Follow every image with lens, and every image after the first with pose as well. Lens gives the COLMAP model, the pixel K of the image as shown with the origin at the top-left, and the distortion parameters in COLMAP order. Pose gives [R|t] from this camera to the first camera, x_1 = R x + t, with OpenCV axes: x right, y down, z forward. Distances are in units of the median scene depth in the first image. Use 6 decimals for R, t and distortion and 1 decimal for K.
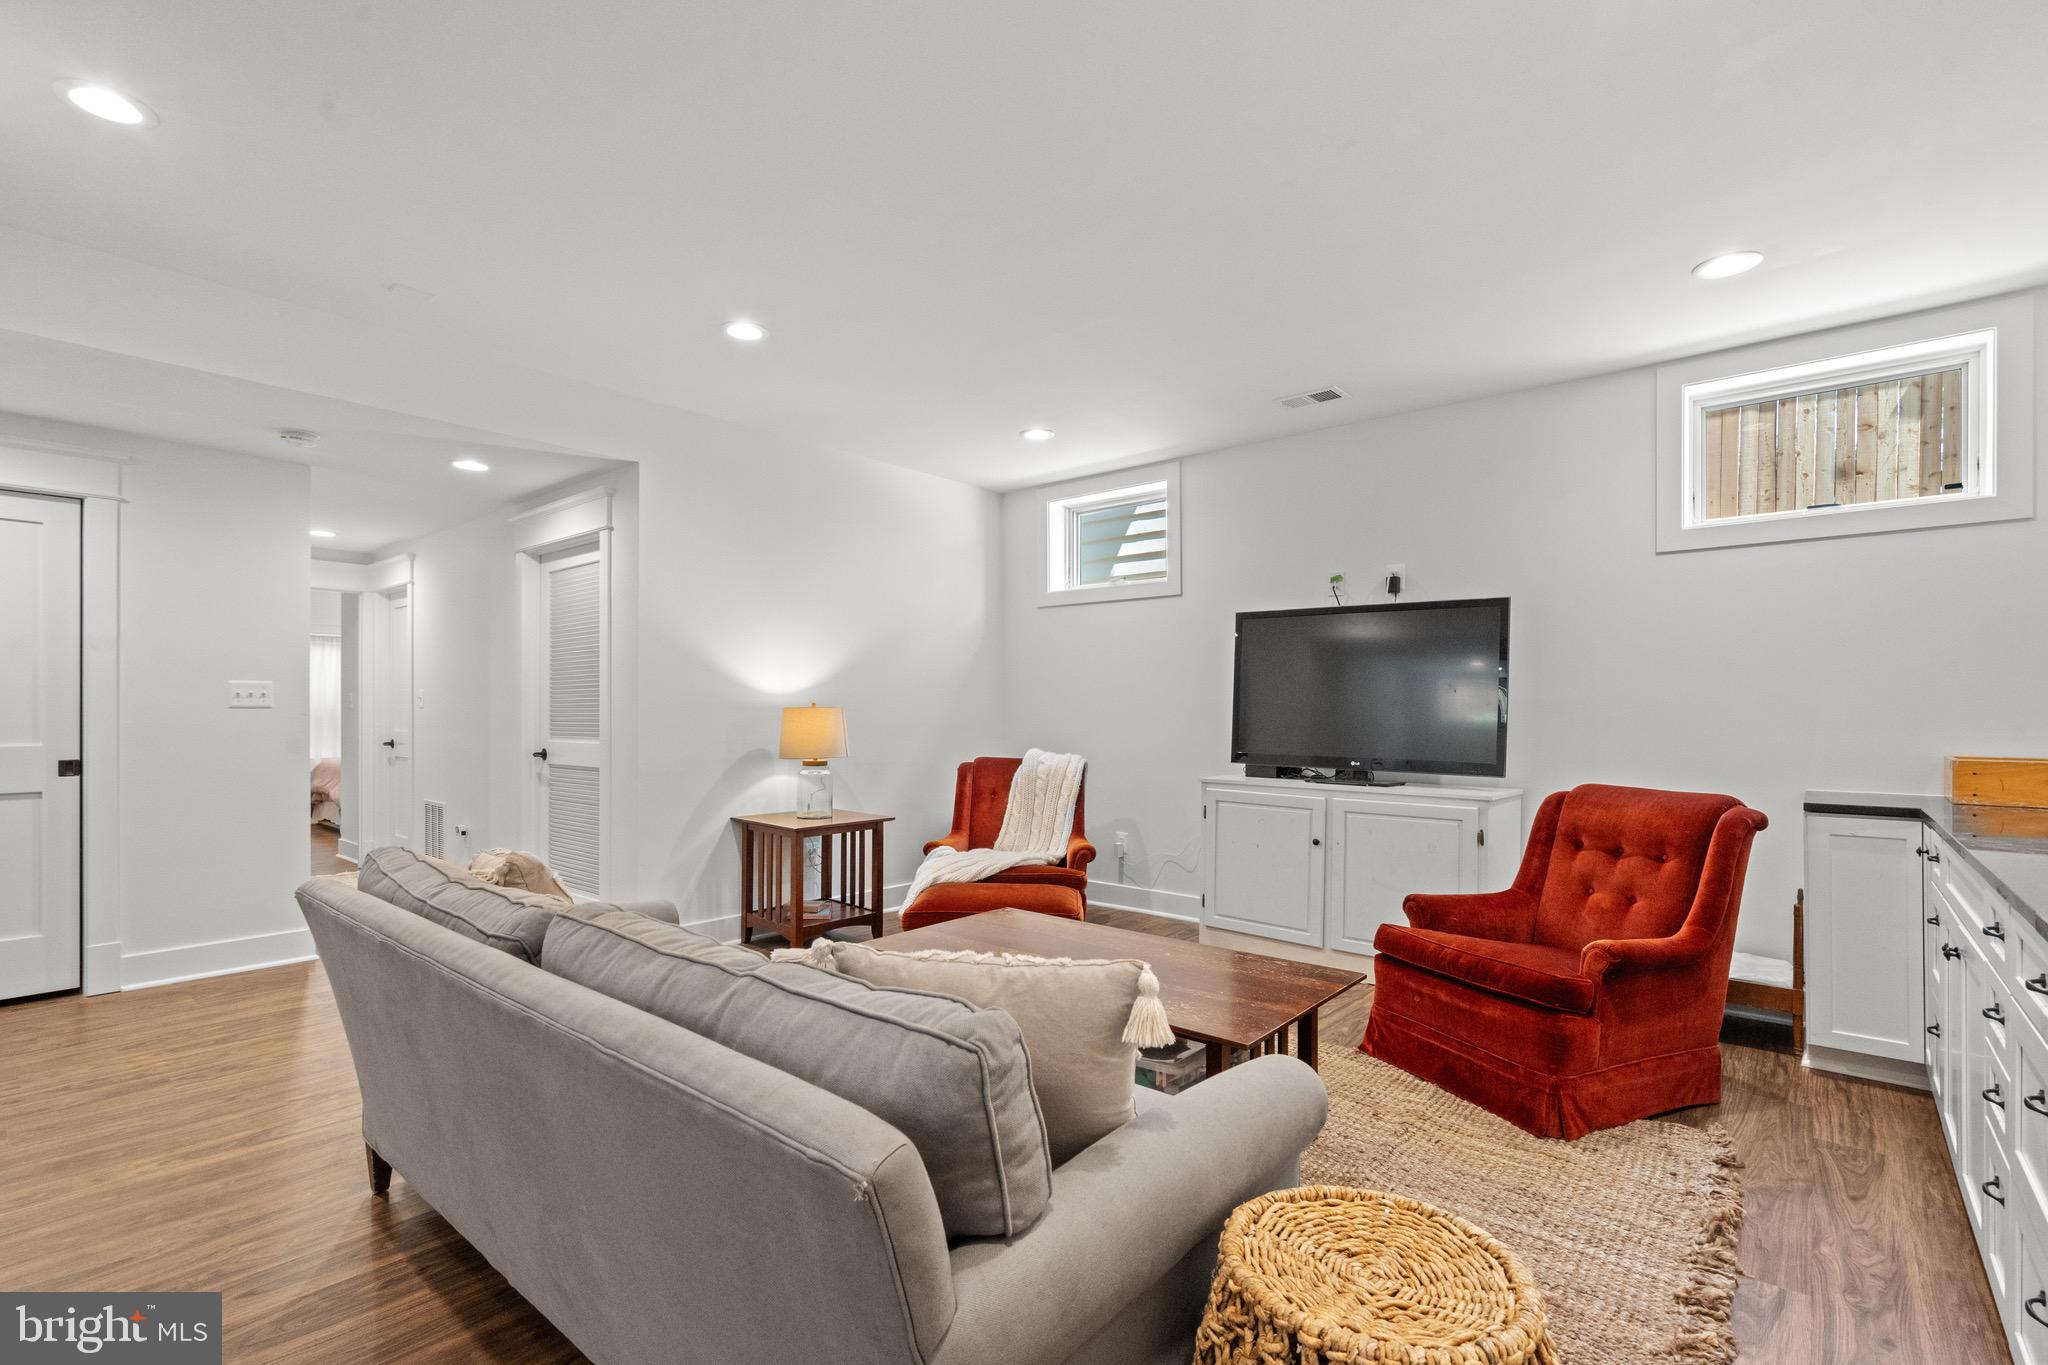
lens RADIAL K [[936.0, 0, 1031.2], [0, 936.0, 702.0], [0, 0, 1]] dist [-0.011382, 0.003586]
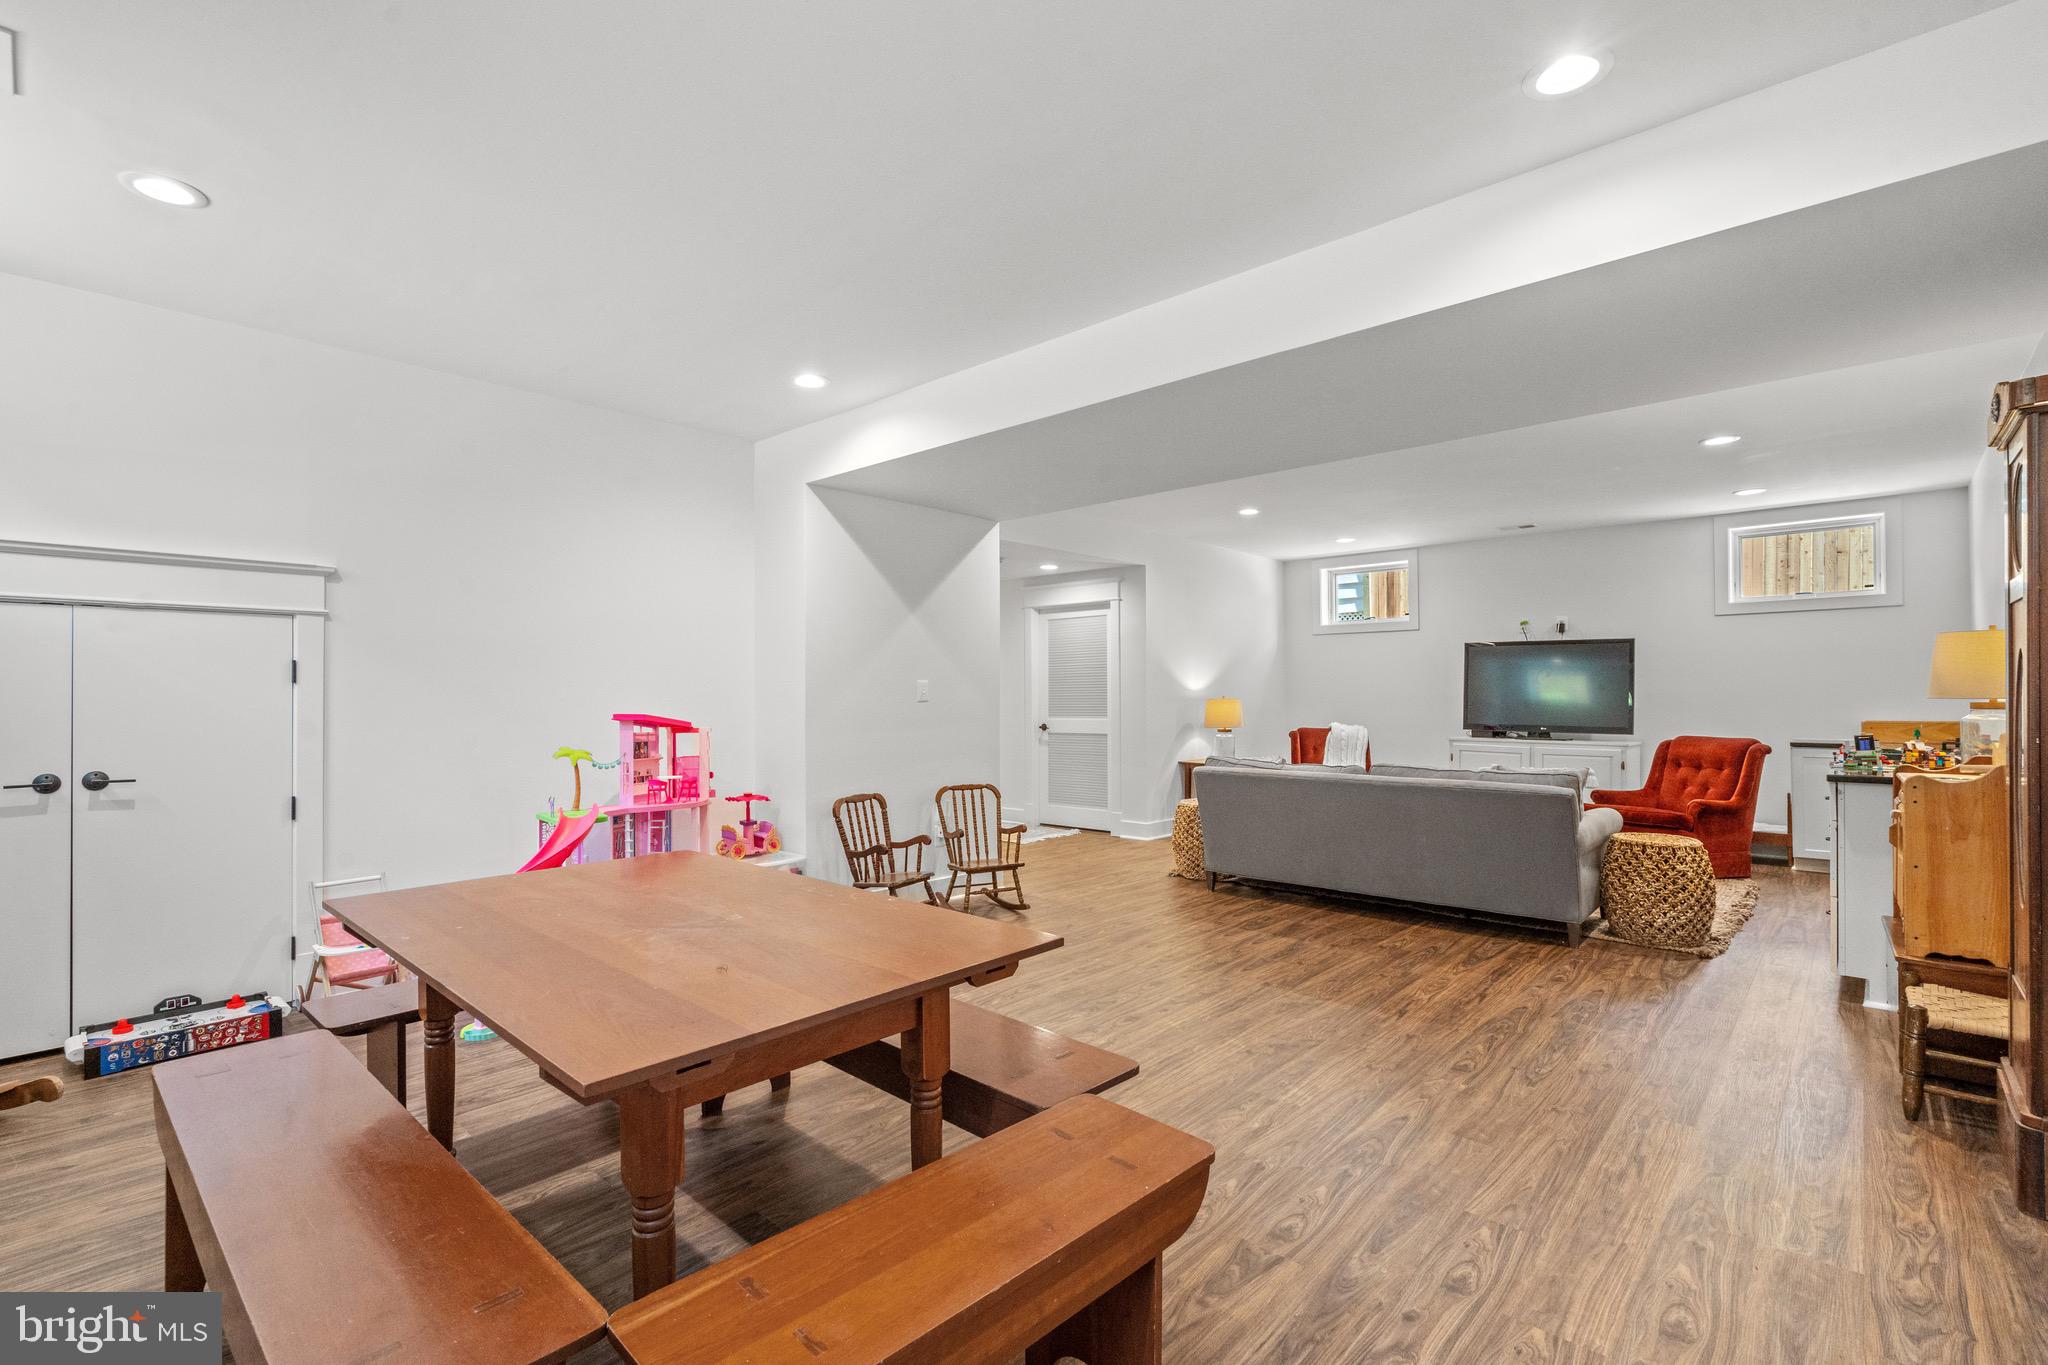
lens RADIAL K [[936.0, 0, 1018.8], [0, 936.0, 679.2], [0, 0, 1]] dist [-0.011382, 0.003586]
pose [[0.999349, -0.003993, -0.035859, -0.654742], [0.003593, 0.999931, -0.011227, -0.013985], [0.035901, 0.011091, 0.999294, -0.912130]]
